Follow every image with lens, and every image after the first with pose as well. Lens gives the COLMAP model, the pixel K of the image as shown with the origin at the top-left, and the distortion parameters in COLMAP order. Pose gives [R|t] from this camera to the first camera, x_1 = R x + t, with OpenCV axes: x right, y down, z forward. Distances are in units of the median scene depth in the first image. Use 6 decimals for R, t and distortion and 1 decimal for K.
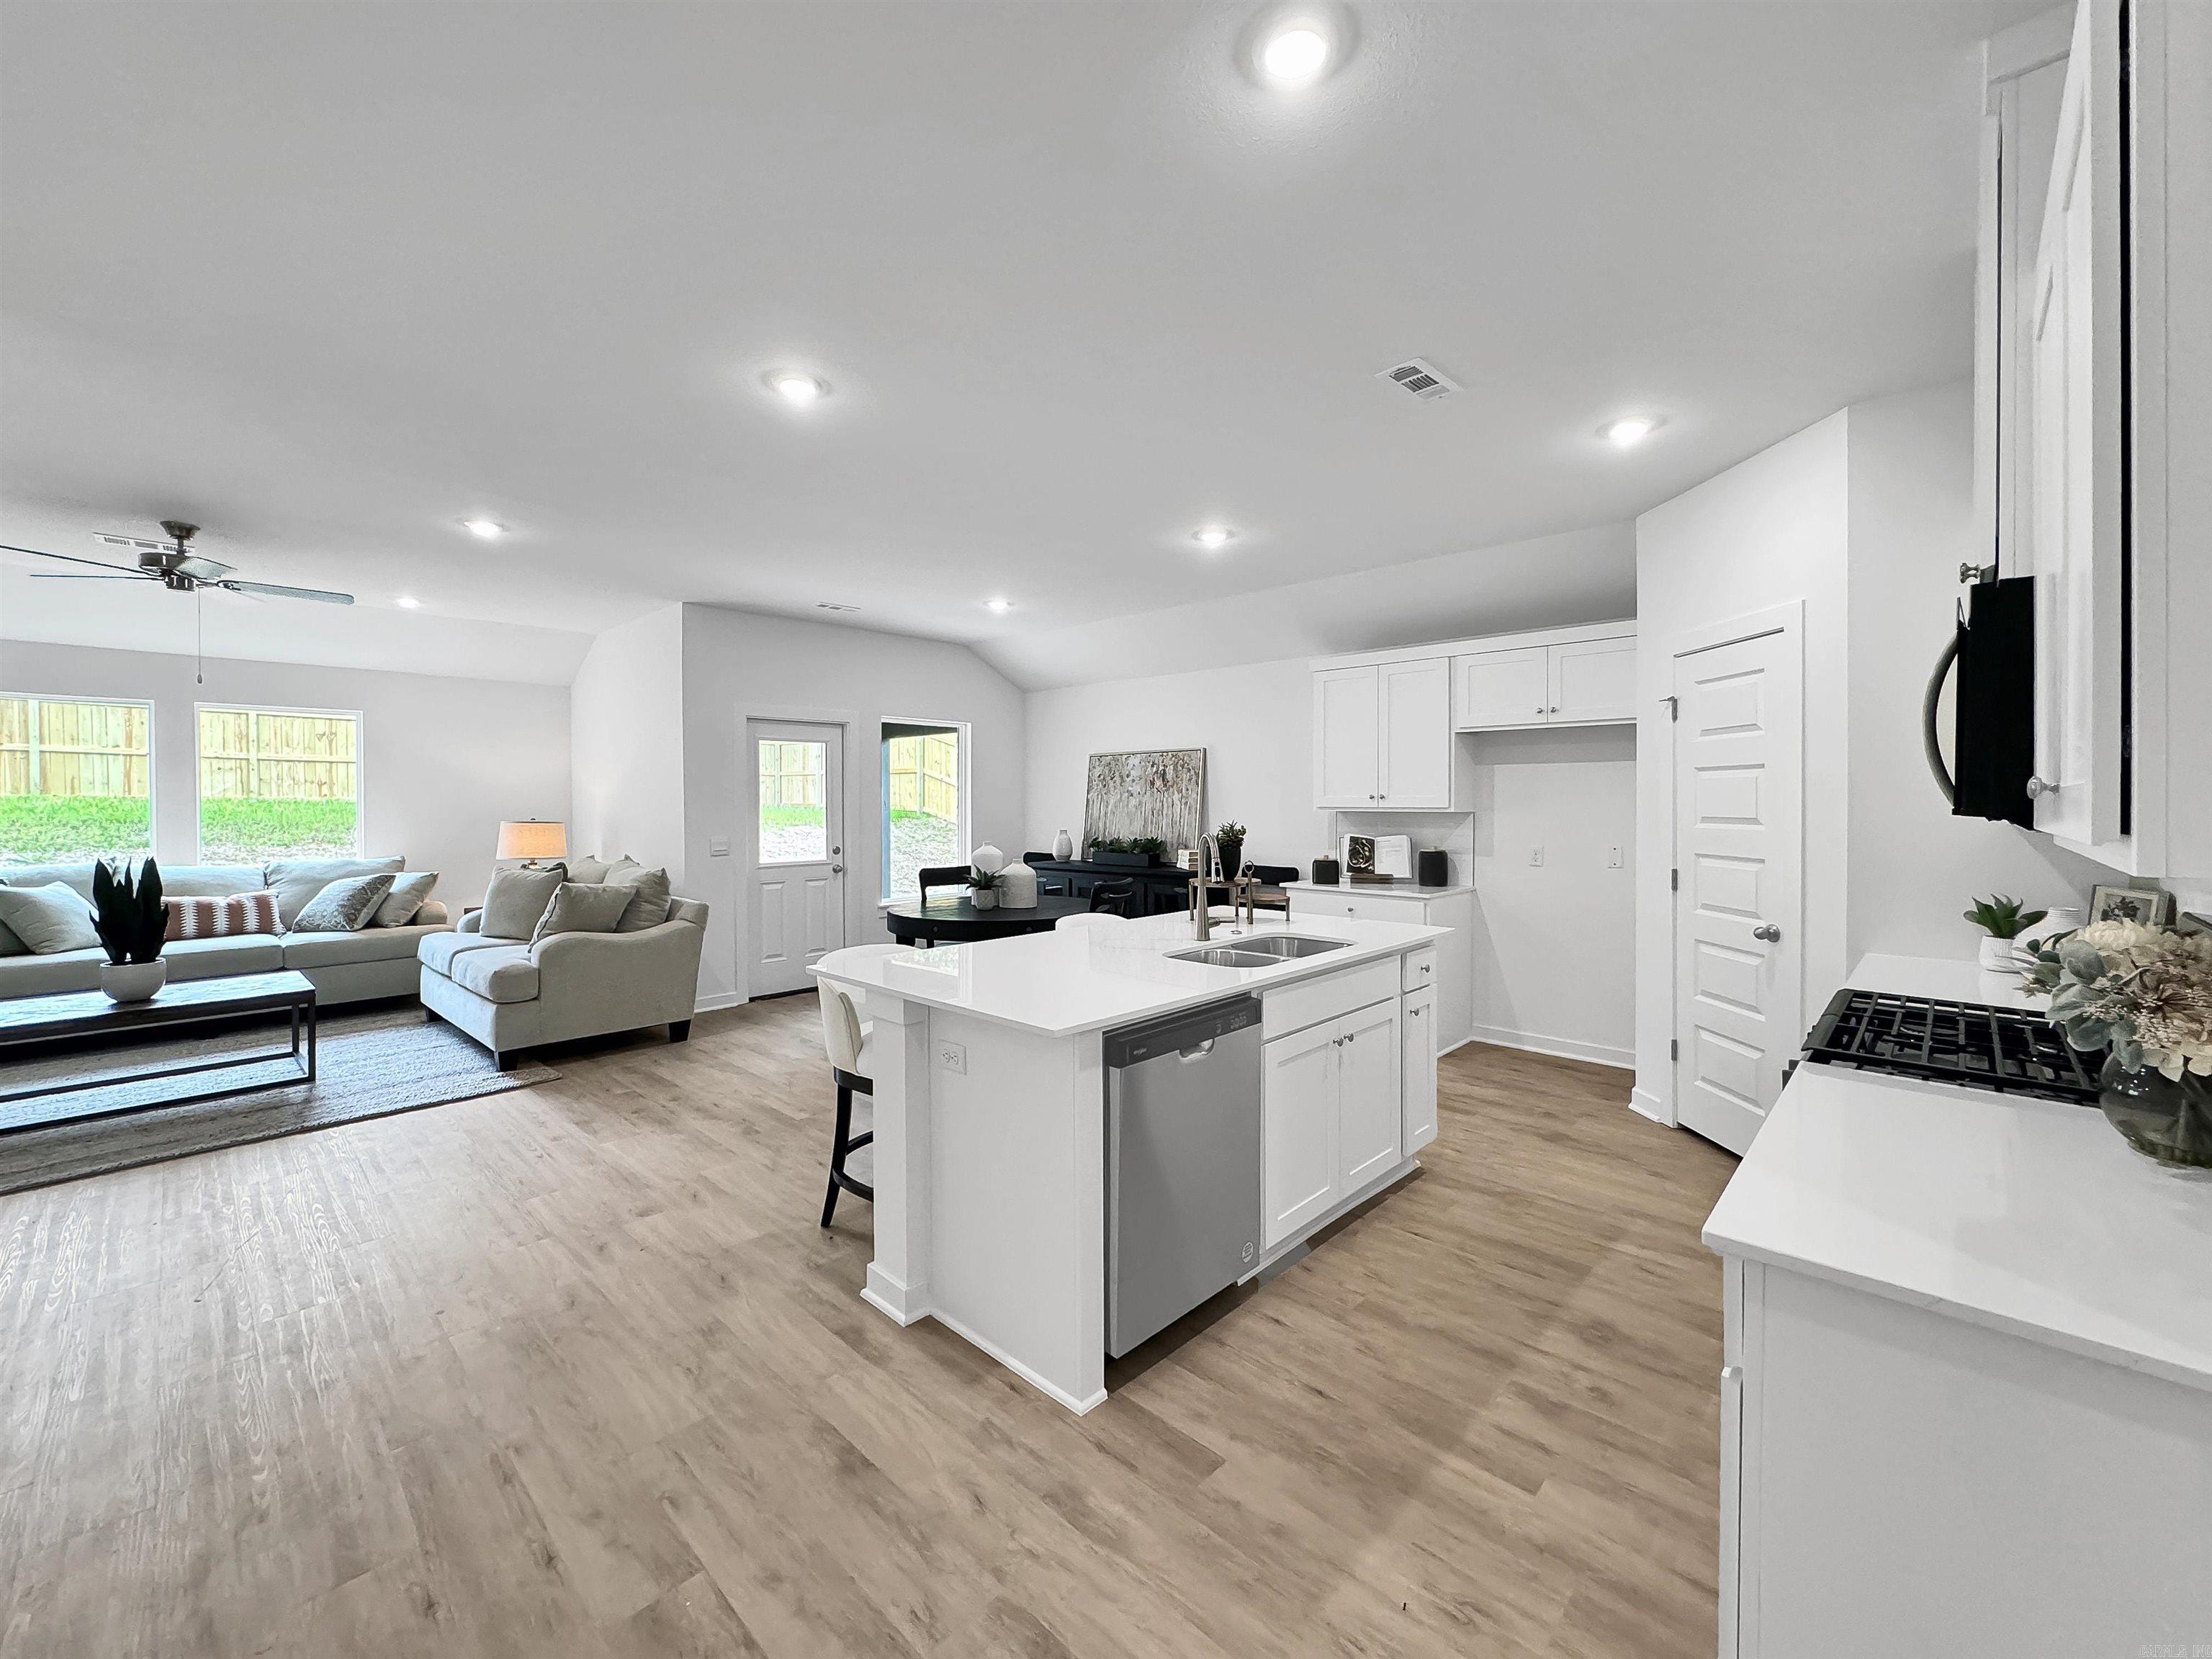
lens RADIAL K [[904.5, 0, 1117.2], [0, 904.5, 821.4], [0, 0, 1]] dist [-0.002704, -0.000482]
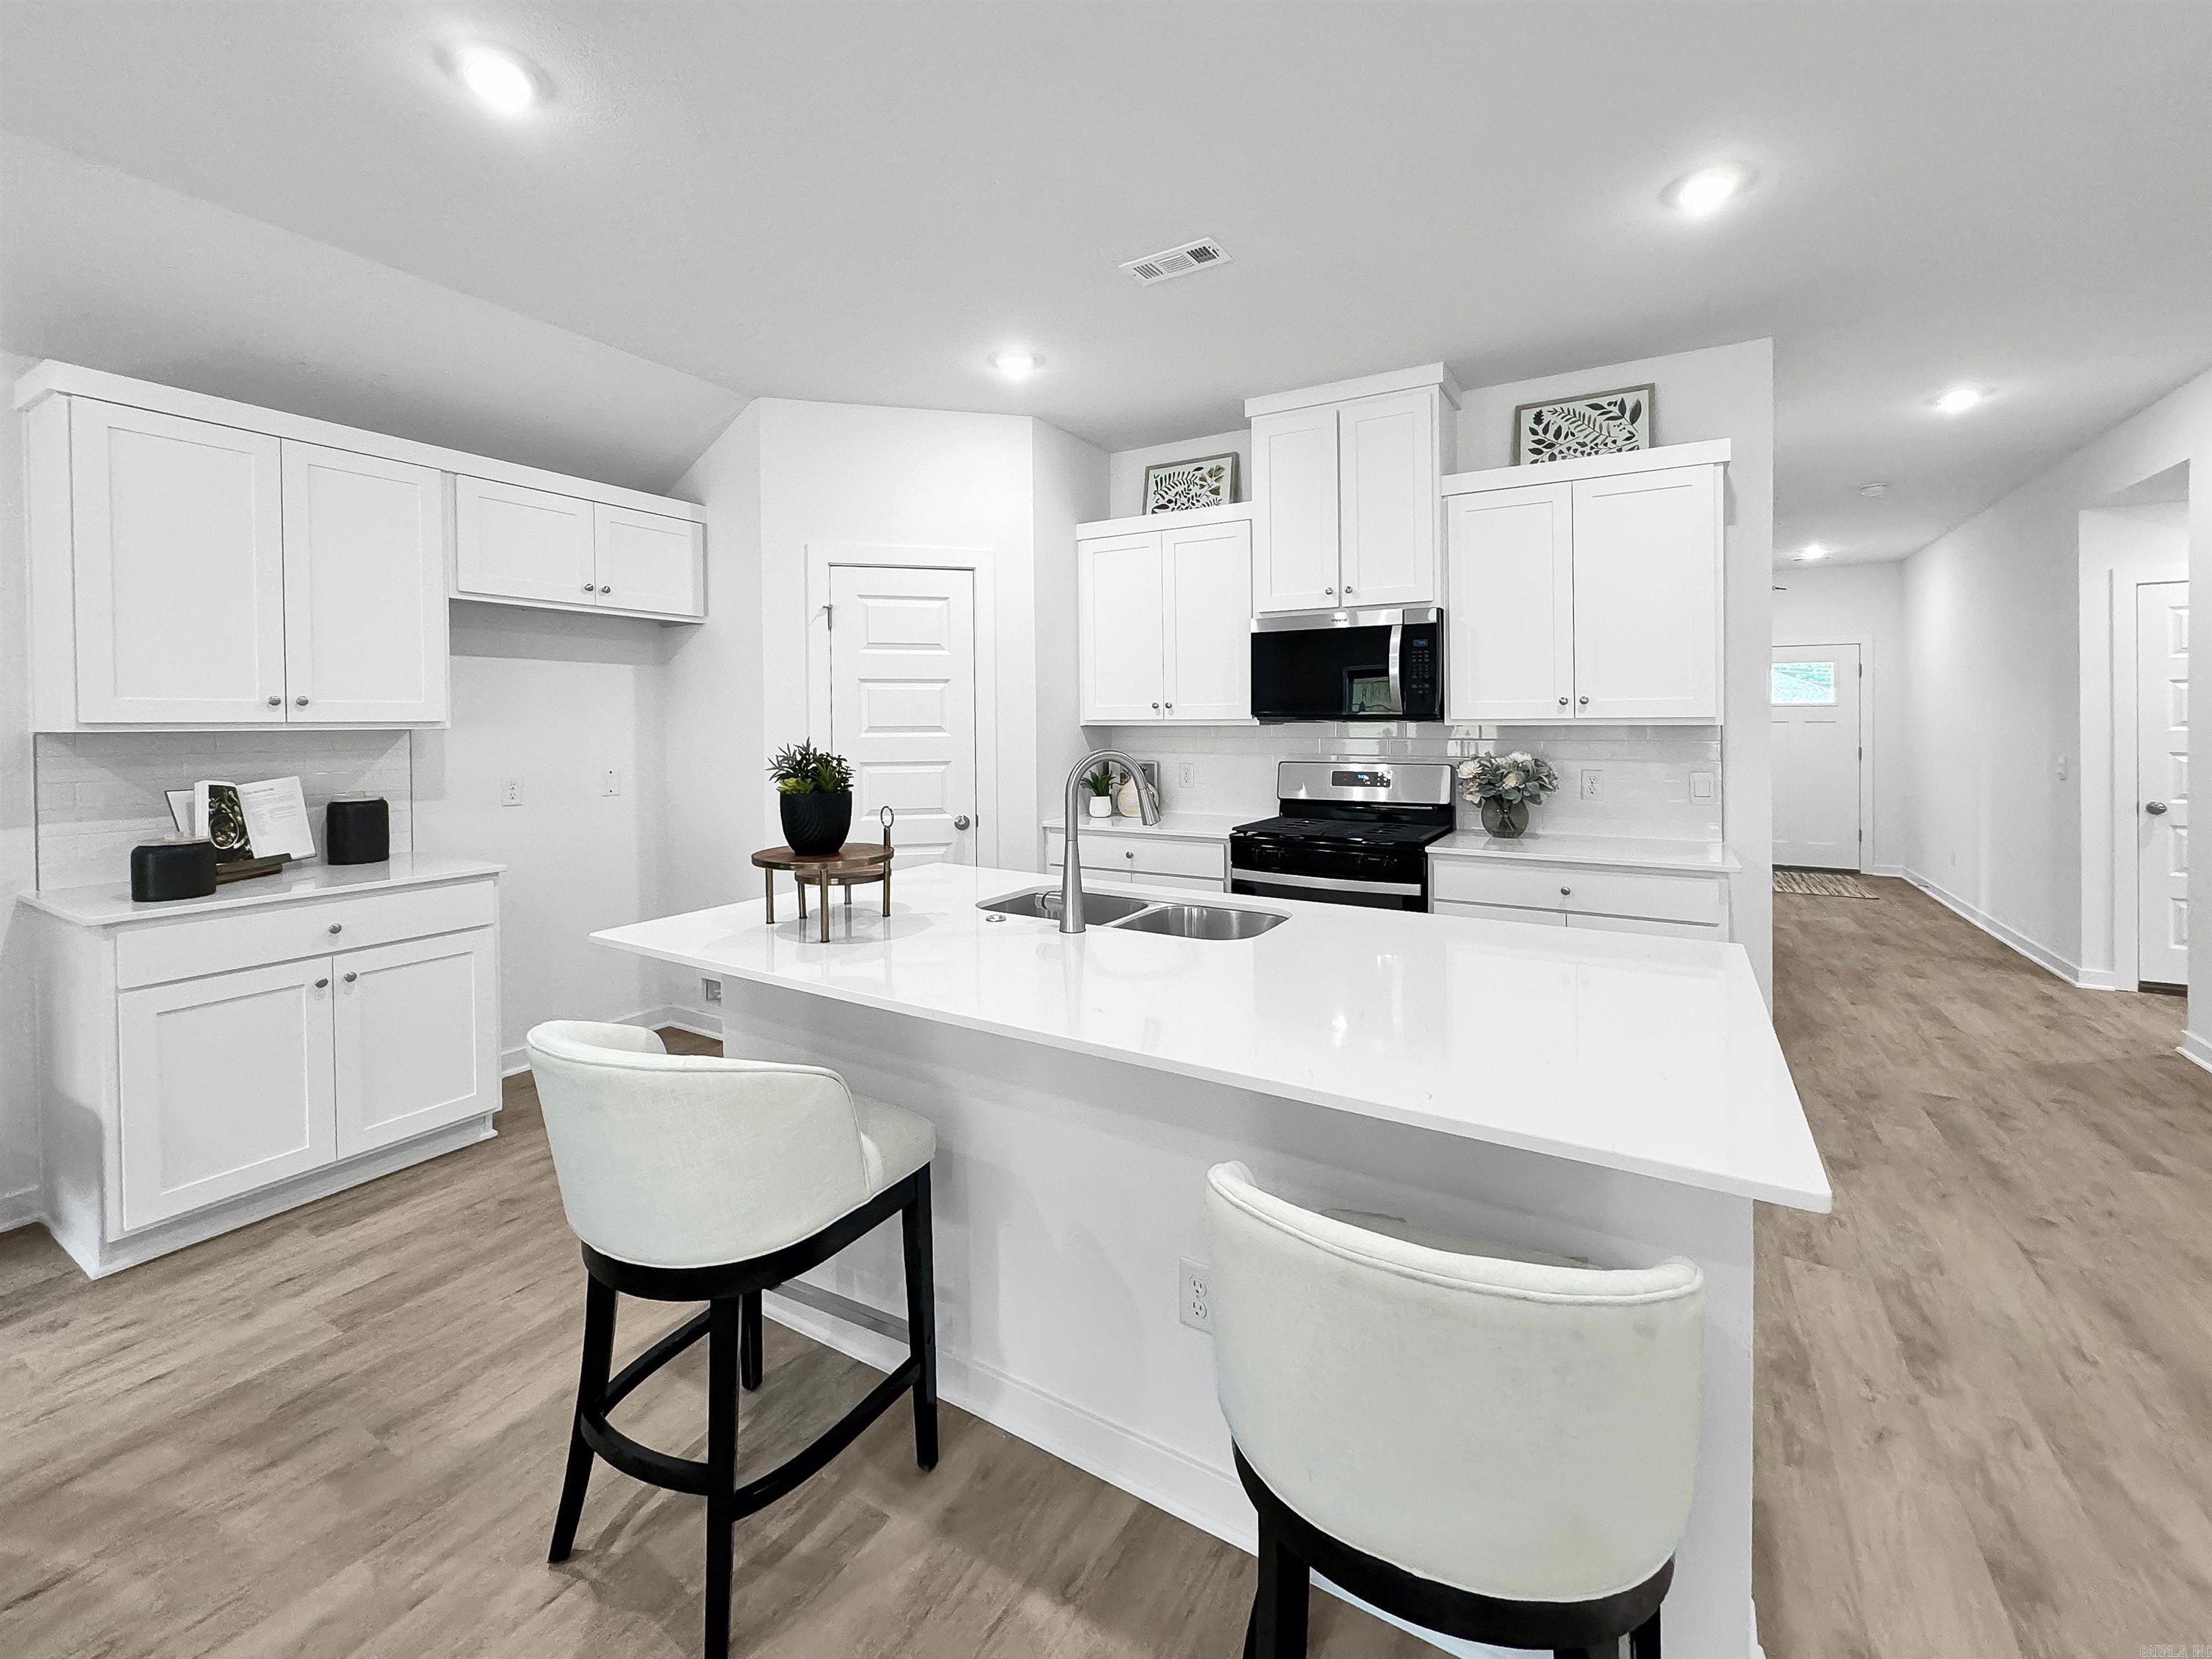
lens RADIAL K [[904.5, 0, 1096.2], [0, 904.5, 759.1], [0, 0, 1]] dist [-0.002704, -0.000482]
pose [[-0.216175, -0.038497, 0.975595, -0.371526], [0.029478, 0.998509, 0.045933, -0.006270], [-0.975909, 0.038689, -0.214718, 0.848487]]
